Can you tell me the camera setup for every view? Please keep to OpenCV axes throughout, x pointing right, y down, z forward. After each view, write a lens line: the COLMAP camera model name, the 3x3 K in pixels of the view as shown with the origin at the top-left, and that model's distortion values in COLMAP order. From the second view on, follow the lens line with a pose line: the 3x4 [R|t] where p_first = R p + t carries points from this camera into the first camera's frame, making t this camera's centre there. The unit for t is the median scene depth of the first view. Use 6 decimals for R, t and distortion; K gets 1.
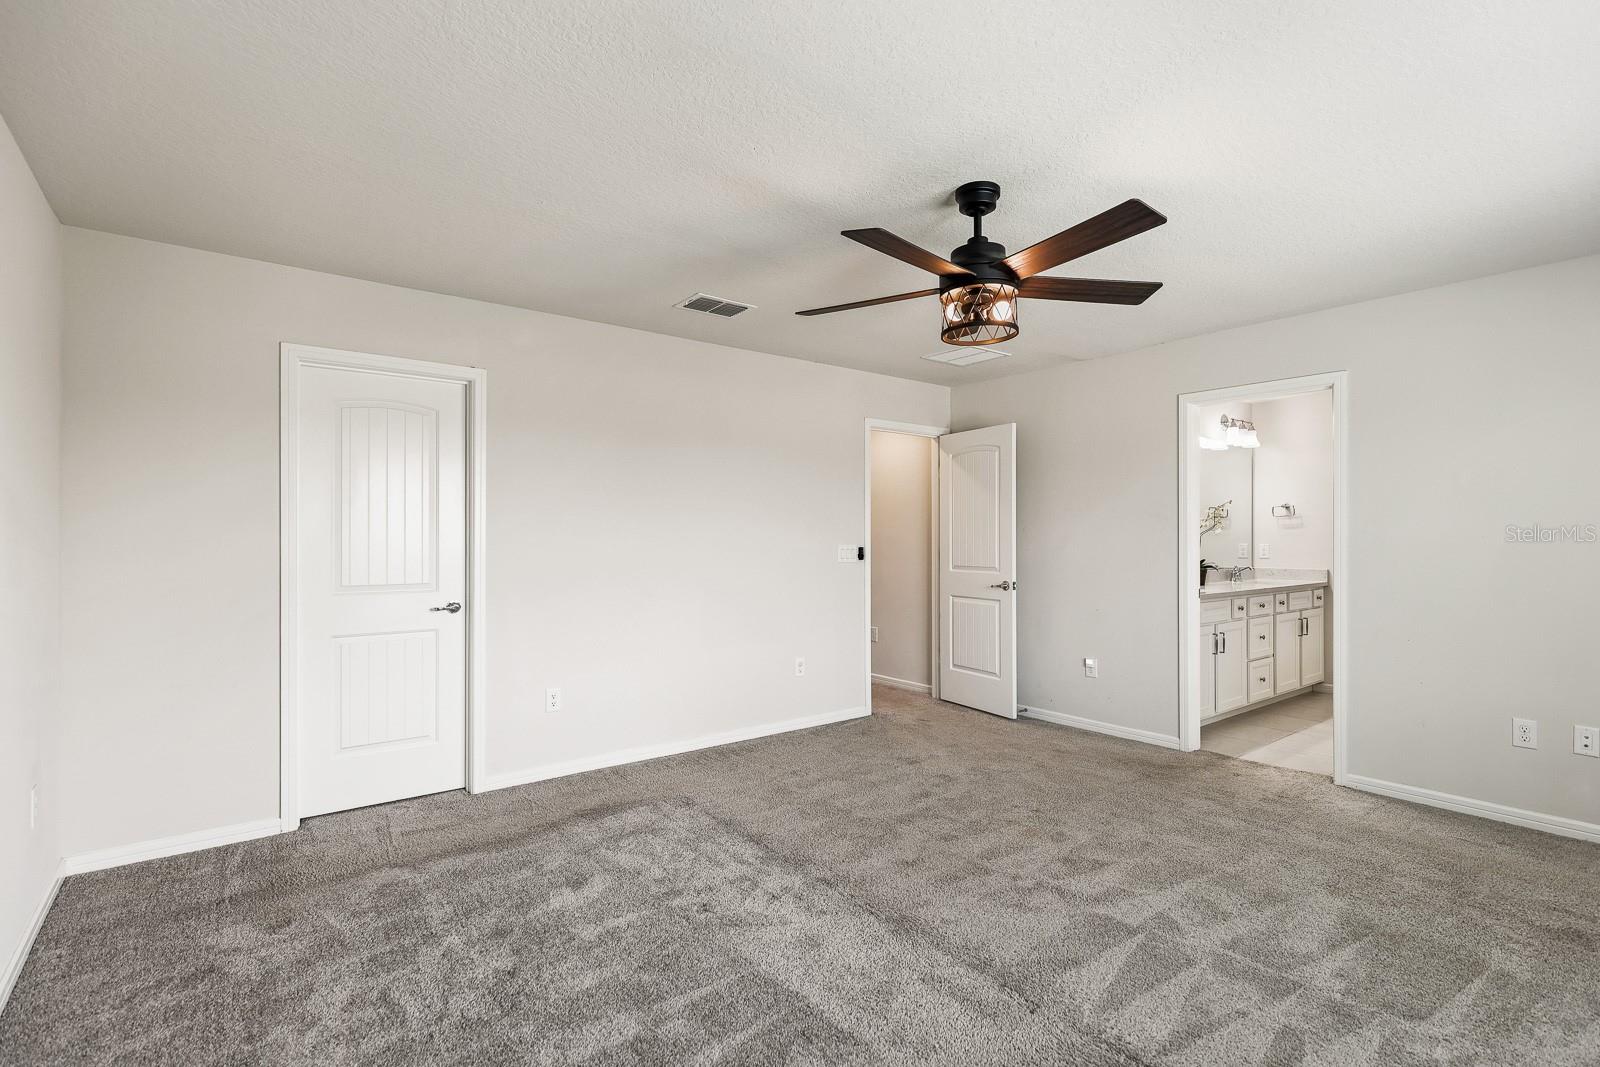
lens RADIAL K [[764.9, 0, 801.6], [0, 764.9, 540.2], [0, 0, 1]] dist [0.000324, 0.001867]
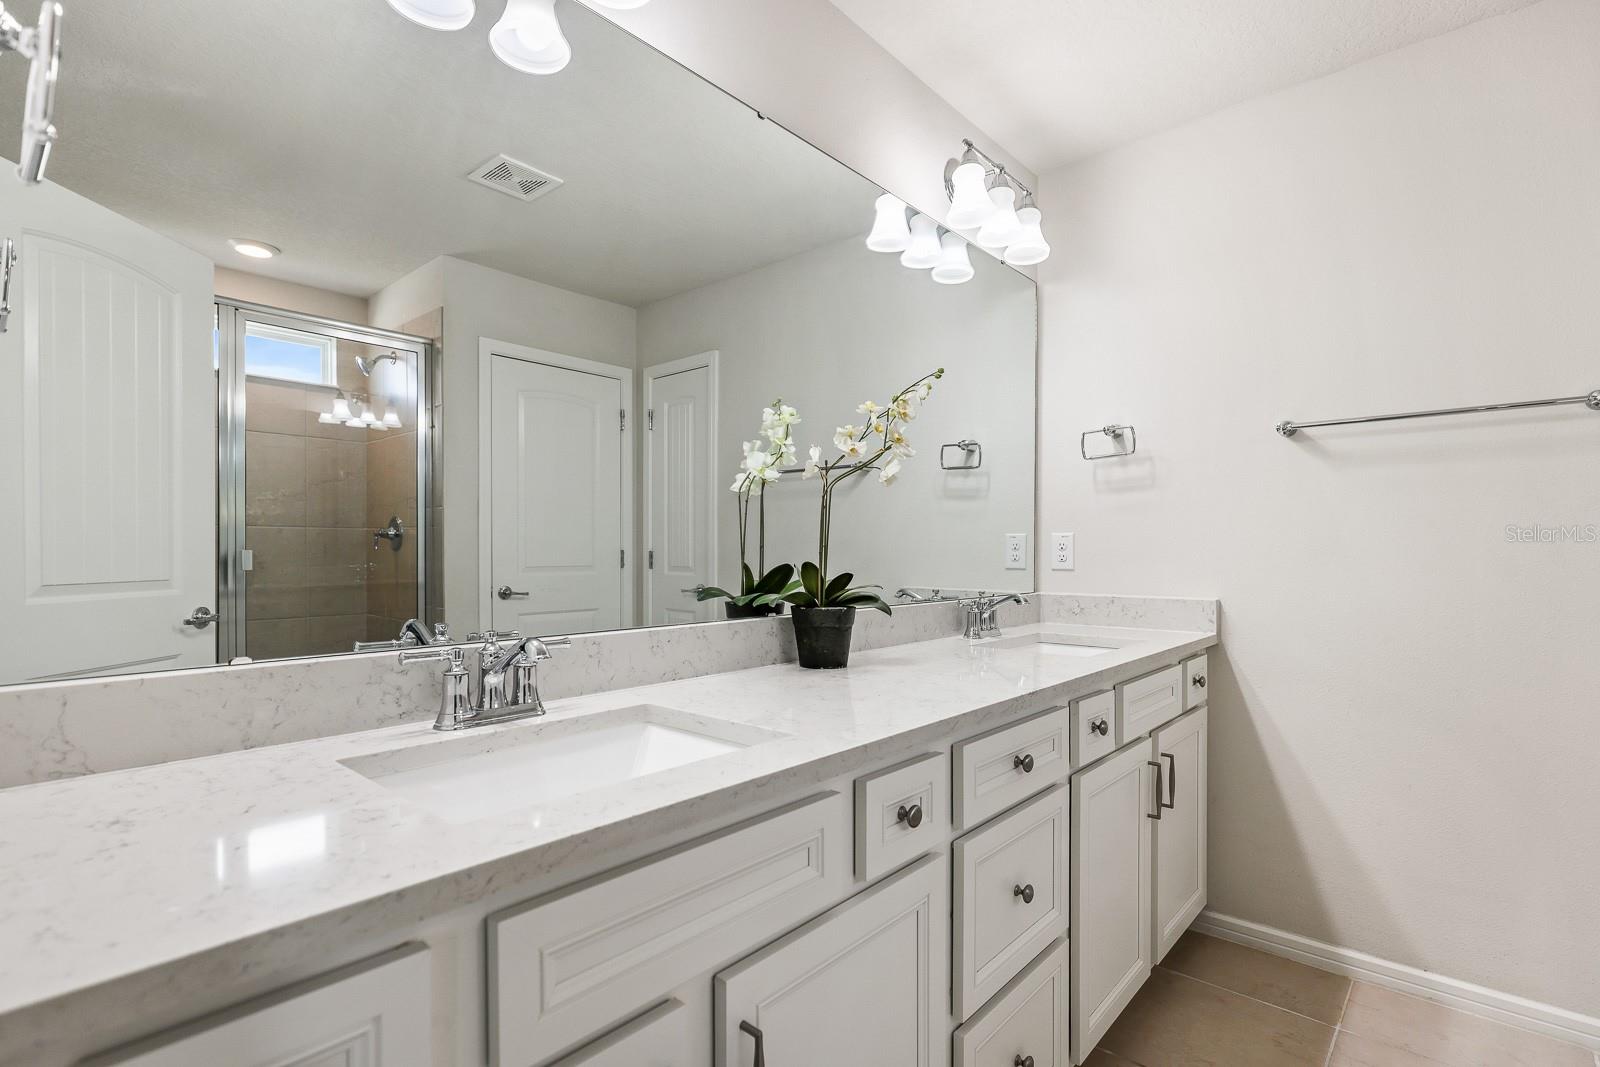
lens RADIAL K [[764.9, 0, 801.2], [0, 764.9, 538.1], [0, 0, 1]] dist [0.000324, 0.001867]
pose [[0.984817, 0.010581, 0.173272, 0.431094], [-0.008494, 0.999882, -0.012777, 0.014525], [-0.173387, 0.011112, 0.984791, 0.679056]]
